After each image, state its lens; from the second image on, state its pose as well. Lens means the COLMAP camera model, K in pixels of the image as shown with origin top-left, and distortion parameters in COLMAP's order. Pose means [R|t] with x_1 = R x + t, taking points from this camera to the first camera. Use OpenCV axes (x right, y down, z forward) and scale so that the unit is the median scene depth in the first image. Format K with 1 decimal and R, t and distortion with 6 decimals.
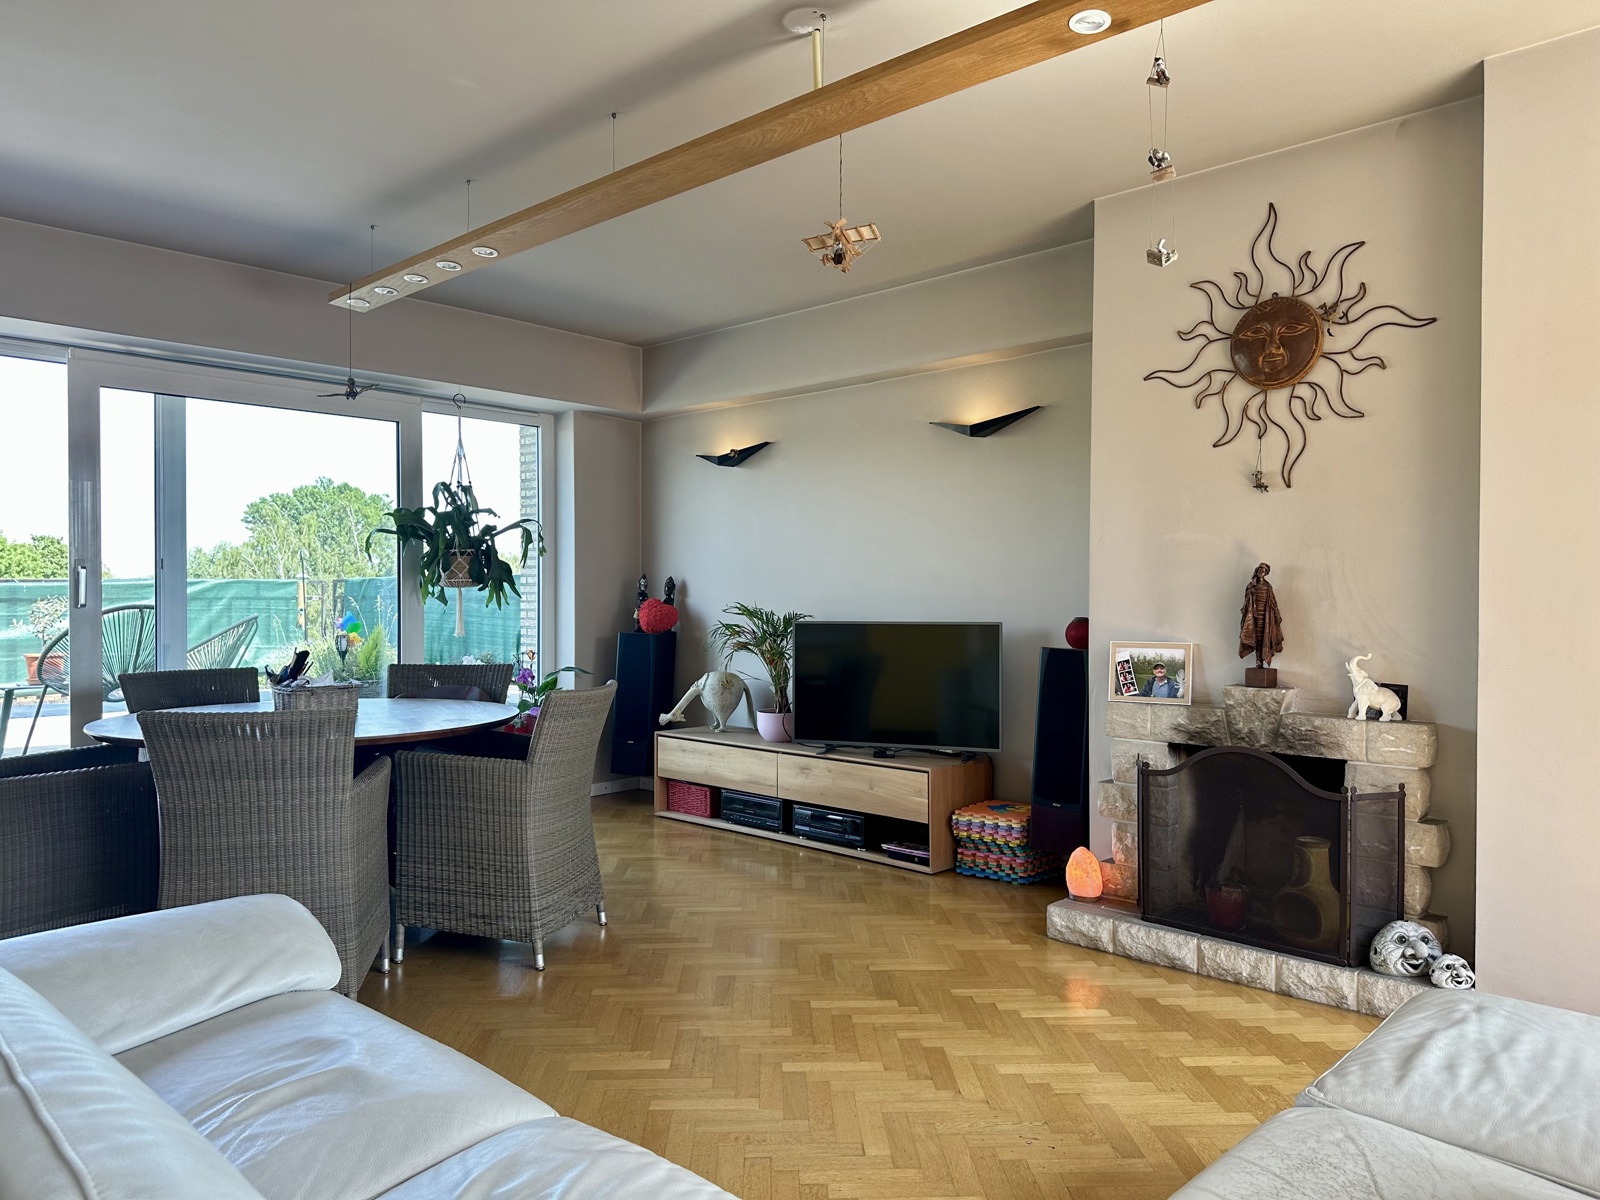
lens RADIAL K [[1105.8, 0, 781.9], [0, 1105.8, 604.4], [0, 0, 1]] dist [0.071670, -0.080820]
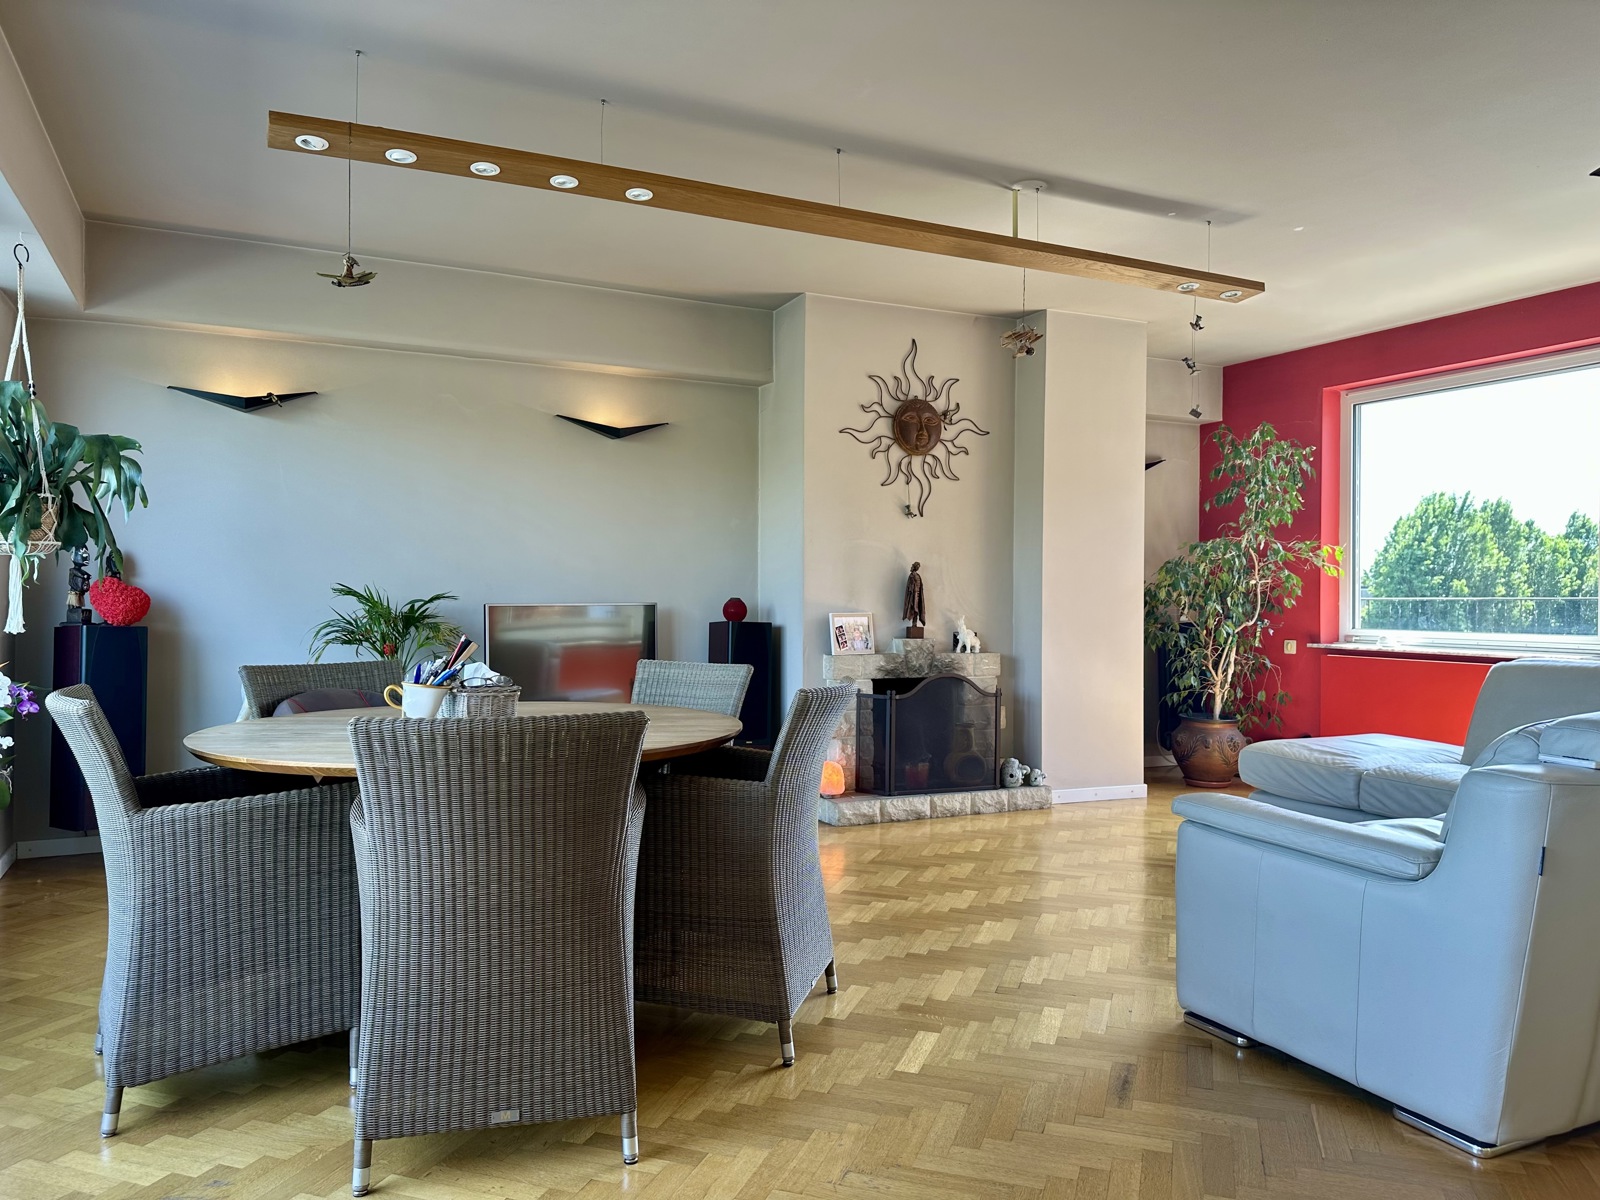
lens RADIAL K [[1105.8, 0, 766.4], [0, 1105.8, 606.4], [0, 0, 1]] dist [0.071670, -0.080820]
pose [[0.381733, -0.007512, 0.924242, -1.135647], [-0.005057, 0.999935, 0.010216, 0.011833], [-0.924259, -0.008573, 0.381670, 0.586171]]
